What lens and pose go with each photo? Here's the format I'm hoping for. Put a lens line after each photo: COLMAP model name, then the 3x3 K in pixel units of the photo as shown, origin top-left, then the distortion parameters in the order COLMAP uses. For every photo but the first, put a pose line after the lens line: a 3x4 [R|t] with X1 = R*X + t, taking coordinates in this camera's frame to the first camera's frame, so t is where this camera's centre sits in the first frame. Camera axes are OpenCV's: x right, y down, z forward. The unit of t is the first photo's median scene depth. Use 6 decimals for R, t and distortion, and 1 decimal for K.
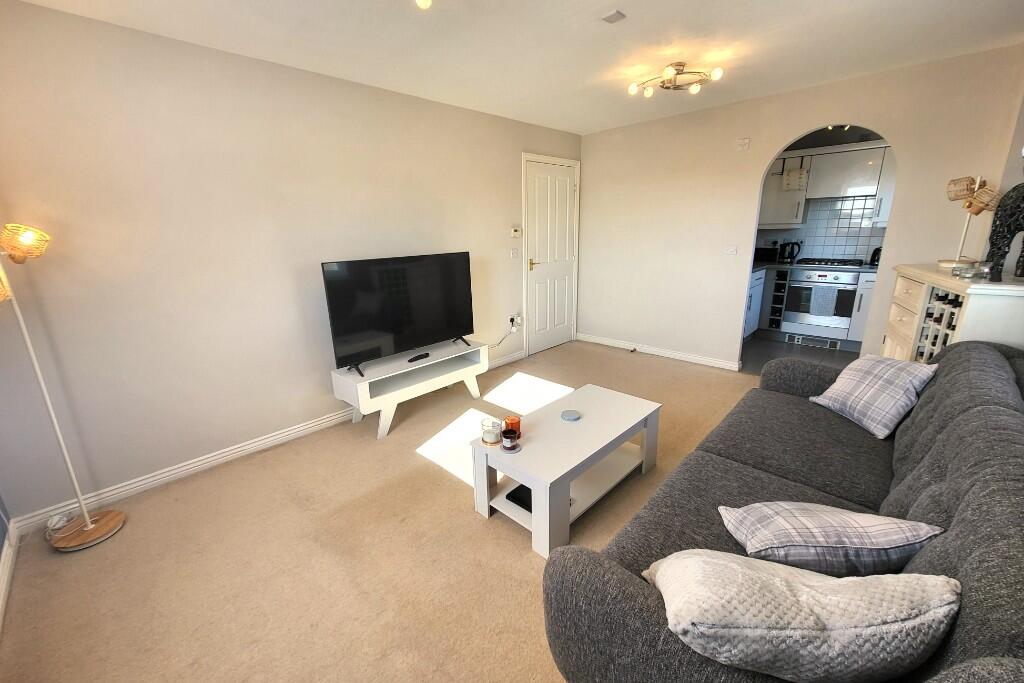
lens RADIAL K [[408.2, 0, 499.0], [0, 408.2, 333.9], [0, 0, 1]] dist [0.002291, 0.000147]
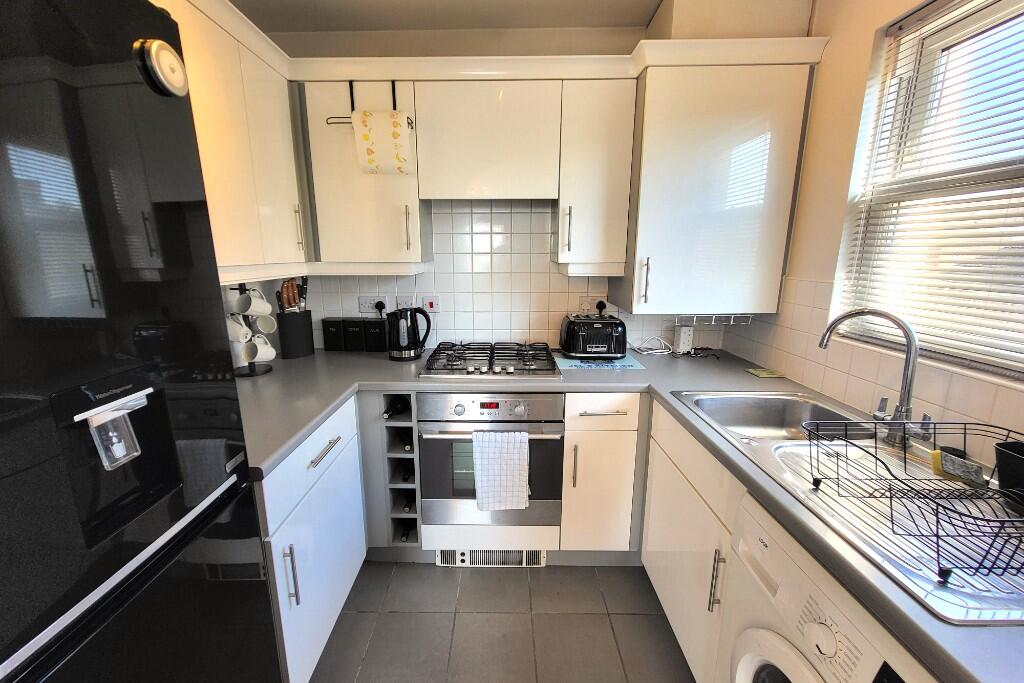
lens RADIAL K [[408.2, 0, 499.0], [0, 408.2, 333.9], [0, 0, 1]] dist [0.002291, 0.000147]
pose [[0.716404, -0.116896, 0.687823, 0.512737], [0.158842, 0.987301, 0.002350, -0.190872], [-0.679363, 0.107571, 0.725875, 0.669234]]
